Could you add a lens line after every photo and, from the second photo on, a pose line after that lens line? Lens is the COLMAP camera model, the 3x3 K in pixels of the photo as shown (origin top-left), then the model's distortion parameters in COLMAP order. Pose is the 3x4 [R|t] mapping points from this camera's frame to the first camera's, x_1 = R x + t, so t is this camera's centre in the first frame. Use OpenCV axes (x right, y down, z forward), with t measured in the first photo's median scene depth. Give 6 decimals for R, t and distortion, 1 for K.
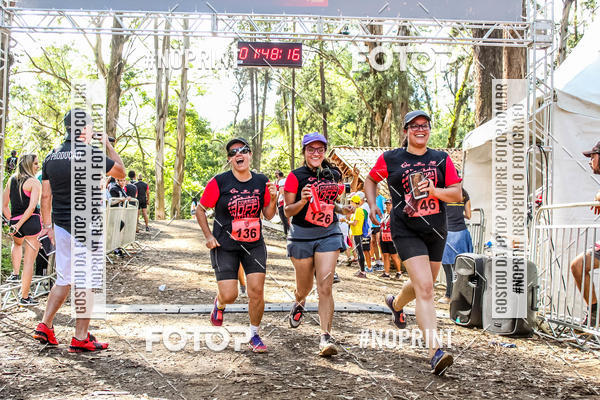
lens RADIAL K [[773.4, 0, 300.5], [0, 773.4, 197.4], [0, 0, 1]] dist [-0.076869, 0.070172]
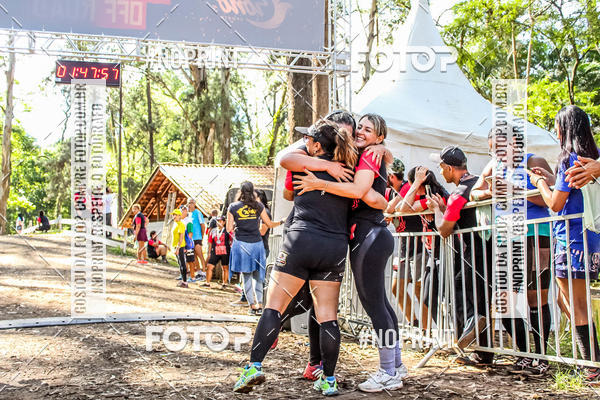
lens RADIAL K [[725.3, 0, 300.0], [0, 725.3, 200.0], [0, 0, 1]] dist [-0.081545, 0.100781]
pose [[0.966757, -0.004867, 0.255652, -0.024674], [0.008832, 0.999858, -0.014362, -0.000257], [-0.255545, 0.016143, 0.966662, 0.001726]]
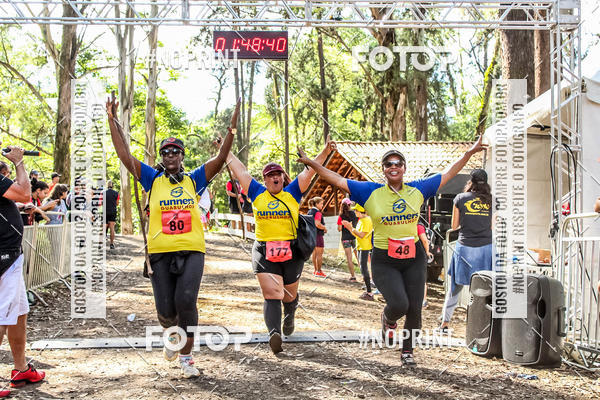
lens RADIAL K [[848.4, 0, 286.8], [0, 848.4, 218.6], [0, 0, 1]] dist [-0.019640, 0.036360]
pose [[0.999790, -0.019617, 0.005852, -0.017061], [0.019610, 0.999807, 0.001180, 0.015546], [-0.005874, -0.001065, 0.999982, 0.097334]]
